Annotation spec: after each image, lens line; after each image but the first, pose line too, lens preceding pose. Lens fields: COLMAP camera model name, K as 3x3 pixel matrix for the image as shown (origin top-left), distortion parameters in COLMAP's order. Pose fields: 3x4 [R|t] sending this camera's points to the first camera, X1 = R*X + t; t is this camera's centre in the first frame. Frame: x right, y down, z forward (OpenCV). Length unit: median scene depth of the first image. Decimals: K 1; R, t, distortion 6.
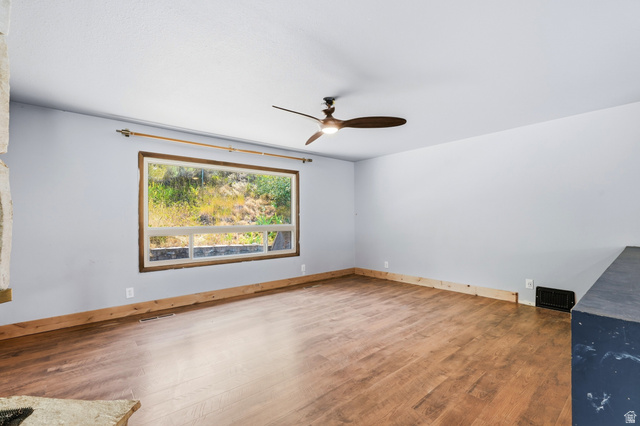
lens RADIAL K [[284.0, 0, 321.0], [0, 284.0, 218.7], [0, 0, 1]] dist [-0.002424, 0.000358]
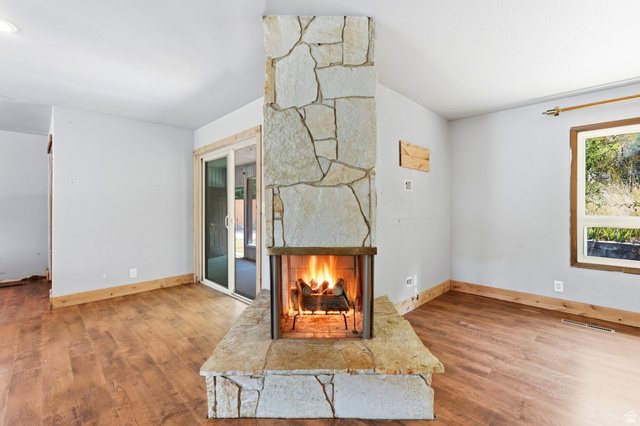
lens RADIAL K [[284.0, 0, 322.9], [0, 284.0, 207.5], [0, 0, 1]] dist [-0.002424, 0.000358]
pose [[0.081550, 0.006199, -0.996650, 0.197826], [0.001940, 0.999978, 0.006378, 0.000491], [0.996667, -0.002454, 0.081537, 0.193835]]
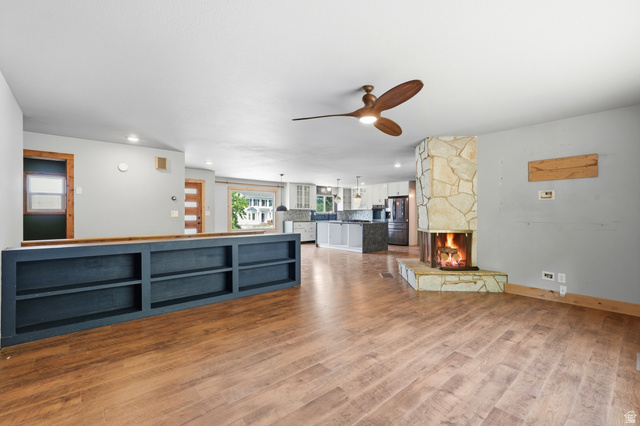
lens RADIAL K [[284.0, 0, 318.7], [0, 284.0, 213.1], [0, 0, 1]] dist [-0.002424, 0.000358]
pose [[-0.999963, 0.008239, -0.002635, 0.190283], [0.008248, 0.999961, -0.003209, 0.001853], [0.002609, -0.003231, -0.999991, 1.832390]]
